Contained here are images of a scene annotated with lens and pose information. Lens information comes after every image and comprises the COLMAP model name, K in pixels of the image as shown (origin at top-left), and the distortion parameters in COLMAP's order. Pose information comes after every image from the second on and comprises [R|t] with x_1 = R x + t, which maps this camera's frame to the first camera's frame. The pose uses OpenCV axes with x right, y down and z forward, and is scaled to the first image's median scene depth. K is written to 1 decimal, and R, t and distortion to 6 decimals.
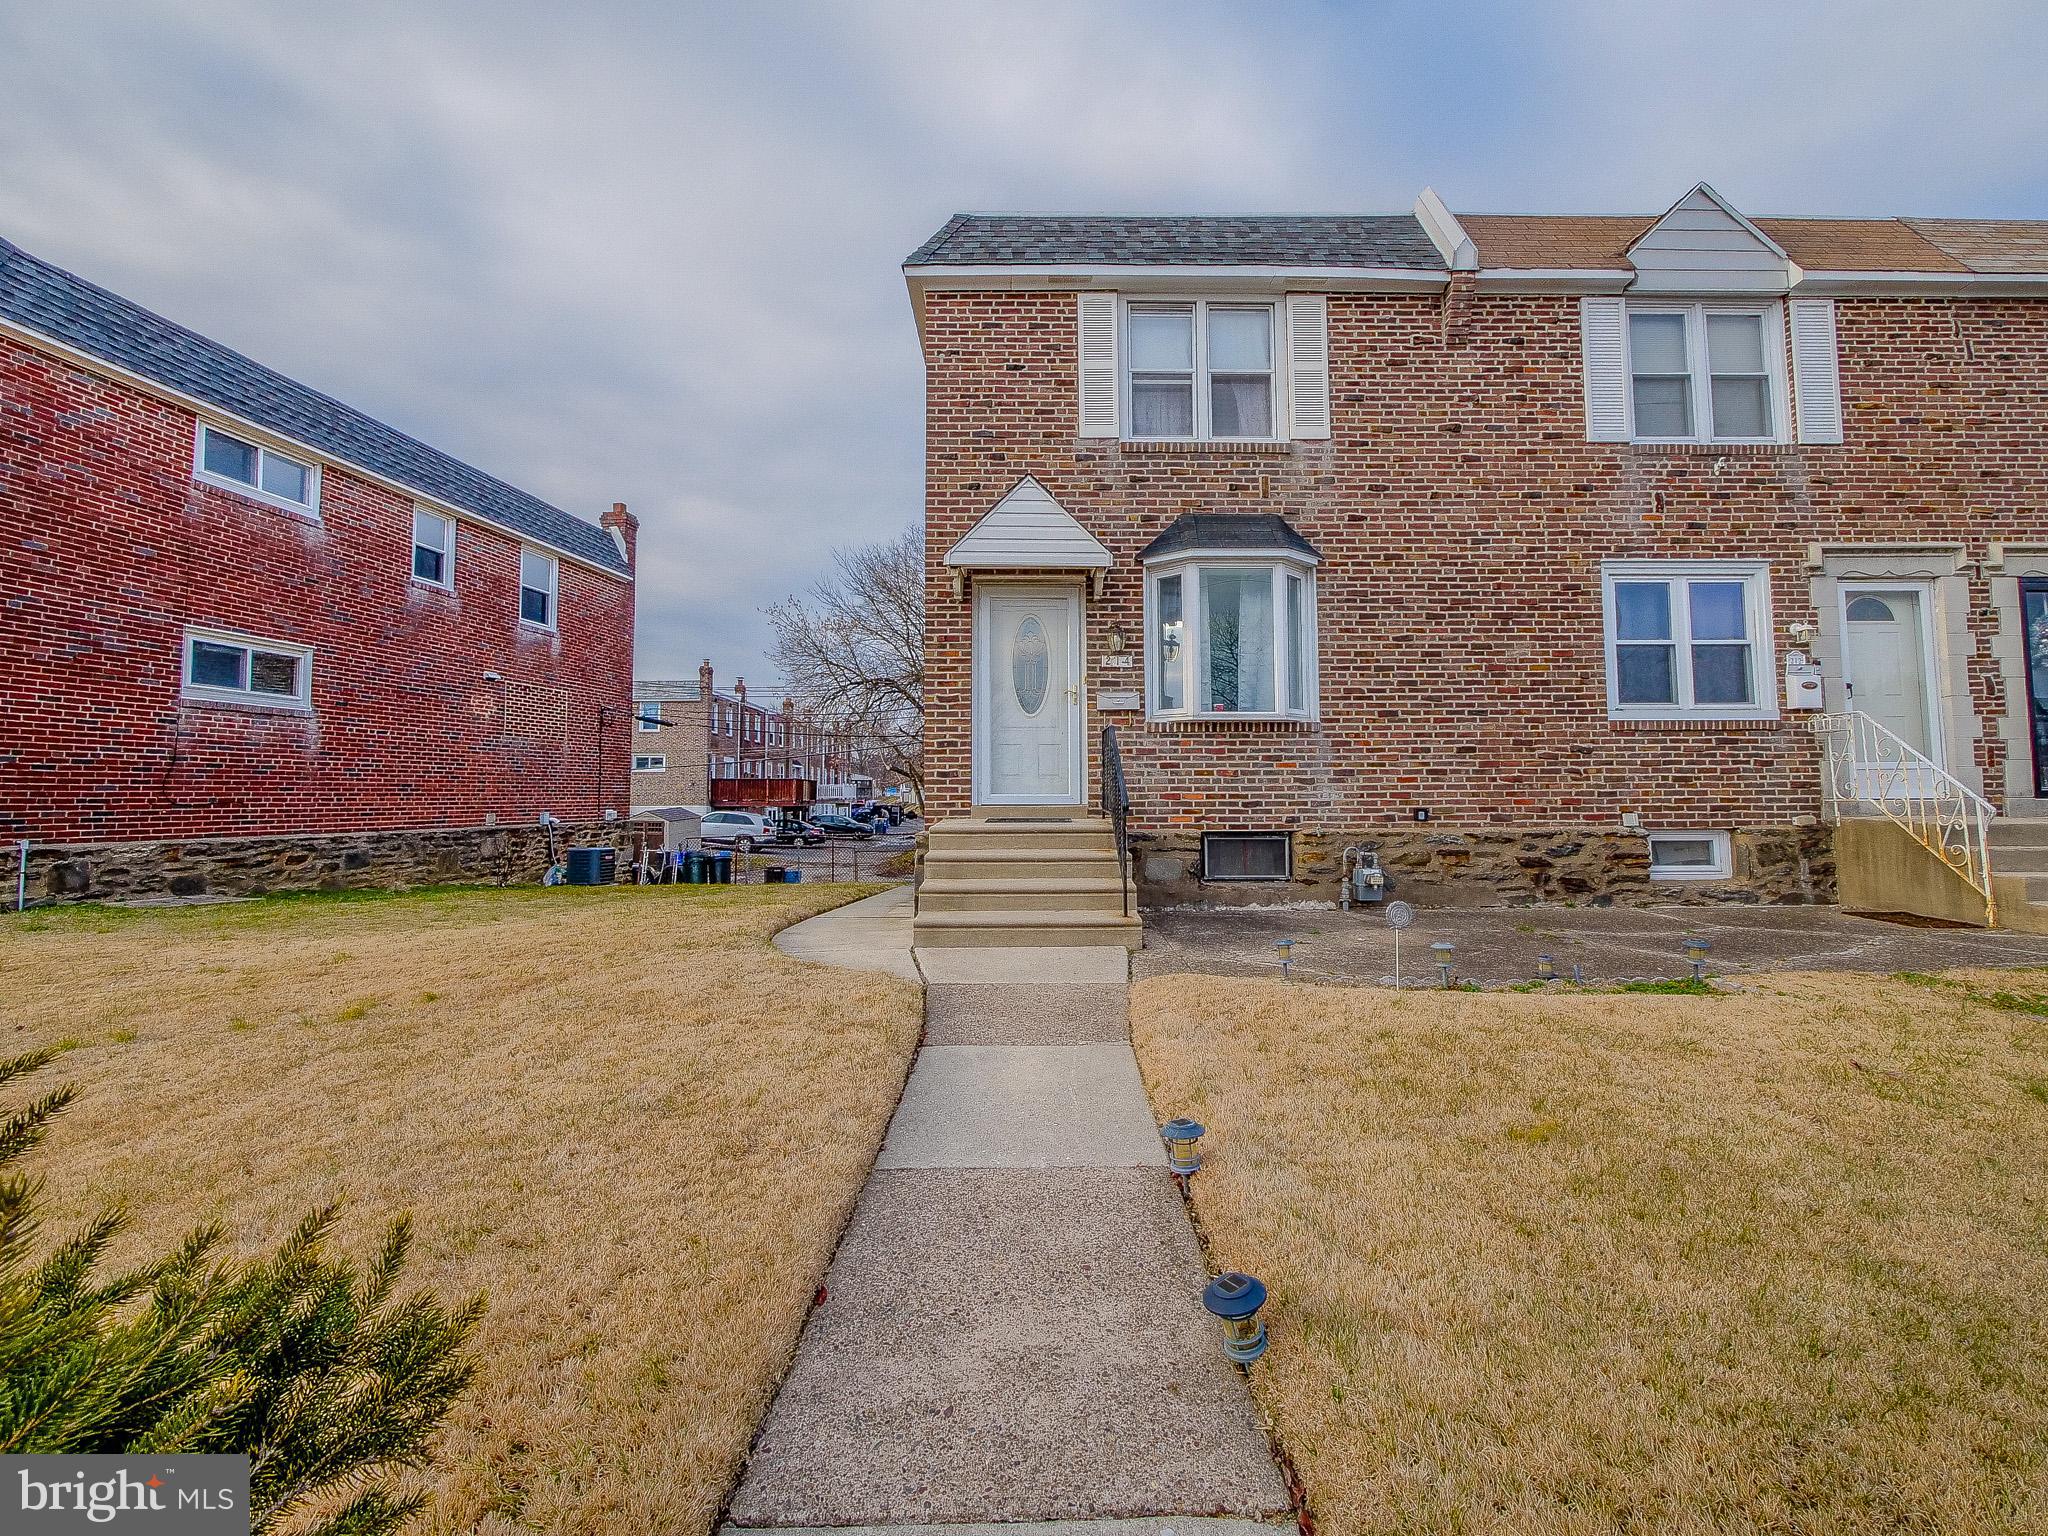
lens RADIAL K [[875.4, 0, 1031.9], [0, 875.4, 758.8], [0, 0, 1]] dist [-0.003869, -0.000186]
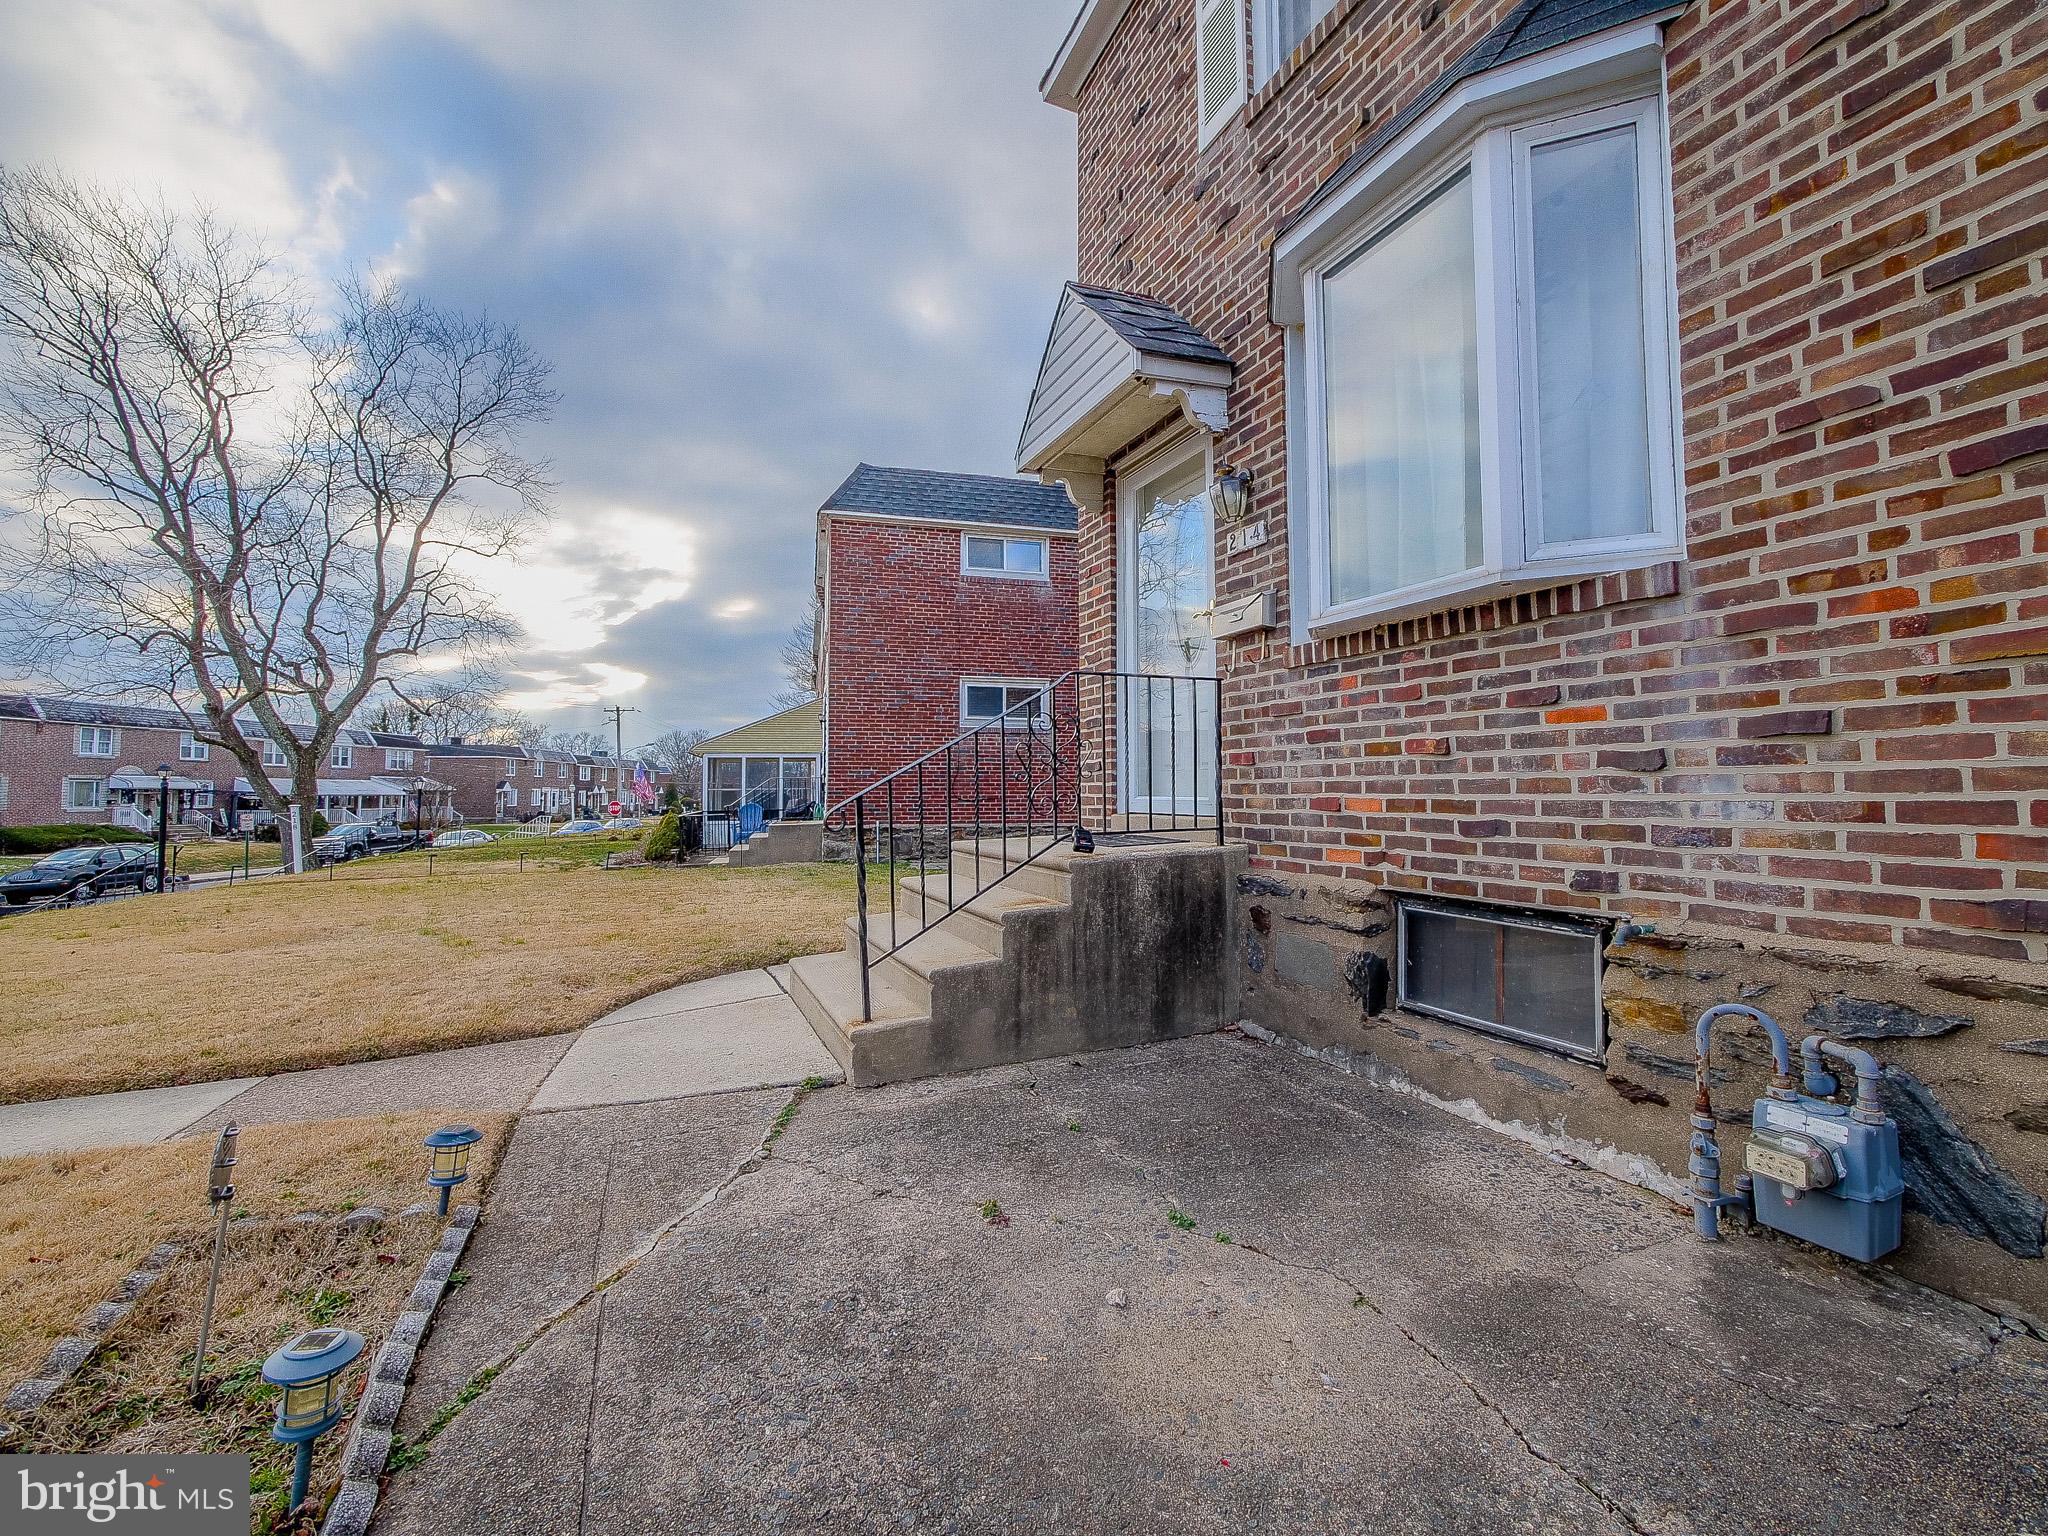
lens RADIAL K [[875.4, 0, 1031.9], [0, 875.4, 758.8], [0, 0, 1]] dist [-0.003869, -0.000186]
pose [[0.376031, -0.033316, -0.926008, 0.518327], [0.036411, 0.999113, -0.021160, 0.023402], [0.925891, -0.025760, 0.376911, 0.685380]]
